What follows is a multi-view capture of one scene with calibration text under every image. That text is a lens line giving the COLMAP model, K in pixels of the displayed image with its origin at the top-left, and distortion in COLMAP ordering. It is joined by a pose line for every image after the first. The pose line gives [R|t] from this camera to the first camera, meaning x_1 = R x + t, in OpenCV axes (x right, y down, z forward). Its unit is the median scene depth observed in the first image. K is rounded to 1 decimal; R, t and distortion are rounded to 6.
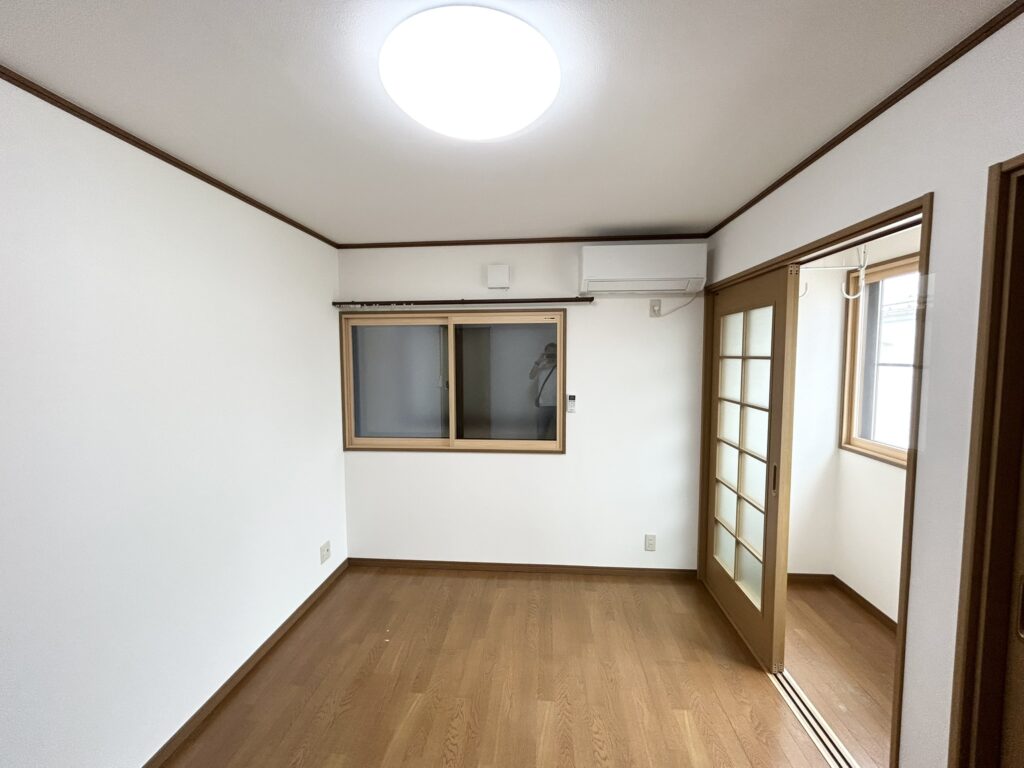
lens RADIAL K [[413.8, 0, 513.7], [0, 413.8, 385.2], [0, 0, 1]] dist [0.018424, -0.000078]
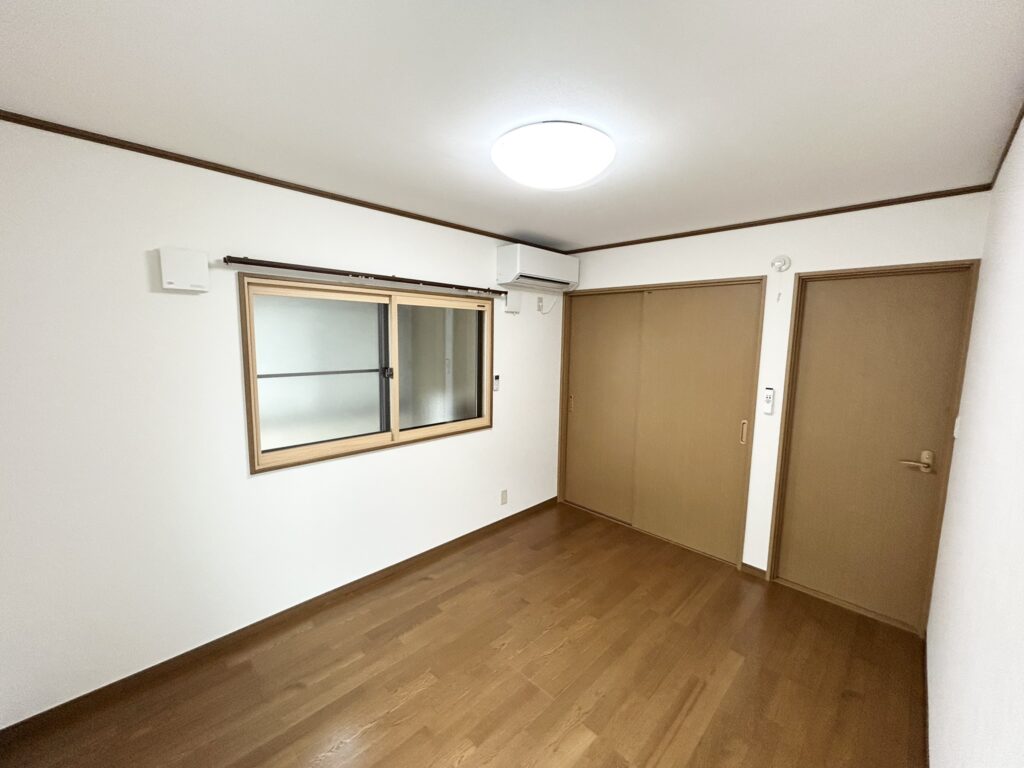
lens RADIAL K [[413.8, 0, 510.4], [0, 413.8, 391.0], [0, 0, 1]] dist [0.018424, -0.000078]
pose [[0.644252, -0.088323, 0.759697, -0.685085], [0.037739, 0.995771, 0.083765, -0.026349], [-0.763882, -0.025295, 0.644860, 0.229398]]
